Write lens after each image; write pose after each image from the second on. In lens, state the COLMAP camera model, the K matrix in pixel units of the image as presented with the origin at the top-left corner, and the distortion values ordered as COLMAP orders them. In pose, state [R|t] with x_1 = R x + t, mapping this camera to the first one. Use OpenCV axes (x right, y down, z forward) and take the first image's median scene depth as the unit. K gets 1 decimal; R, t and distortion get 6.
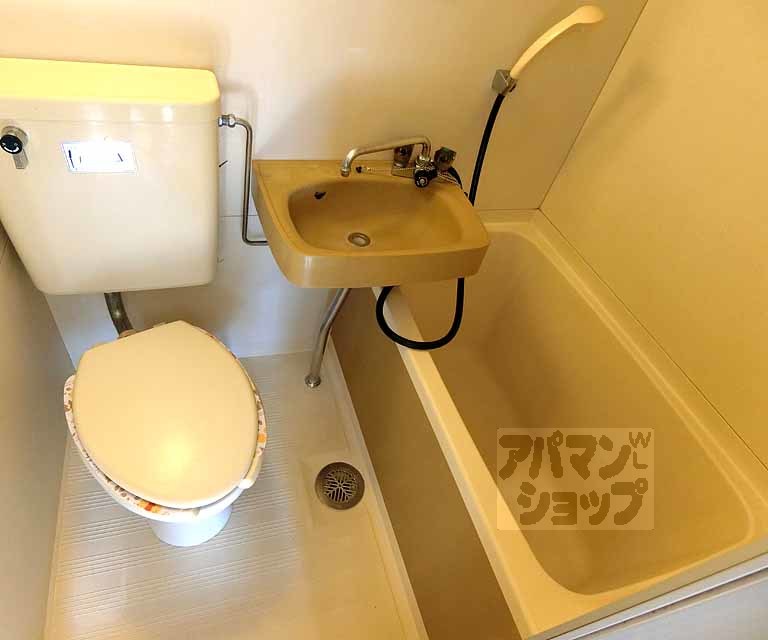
lens RADIAL K [[490.0, 0, 351.4], [0, 490.0, 320.4], [0, 0, 1]] dist [-0.023583, 0.004847]
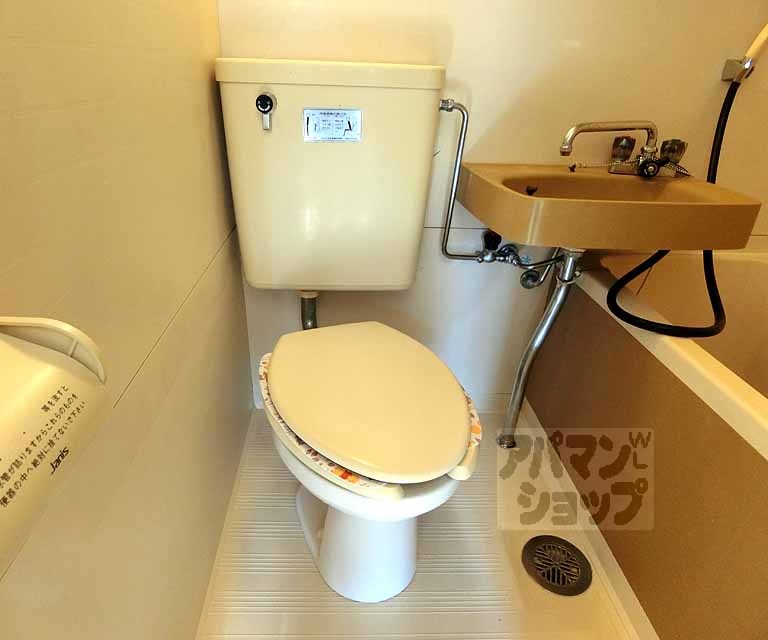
lens RADIAL K [[490.0, 0, 351.4], [0, 490.0, 320.4], [0, 0, 1]] dist [-0.023583, 0.004847]
pose [[0.960721, -0.011344, -0.277285, -0.150754], [-0.085830, 0.938032, -0.335753, 0.348321], [0.263911, 0.346364, 0.900213, 0.158288]]
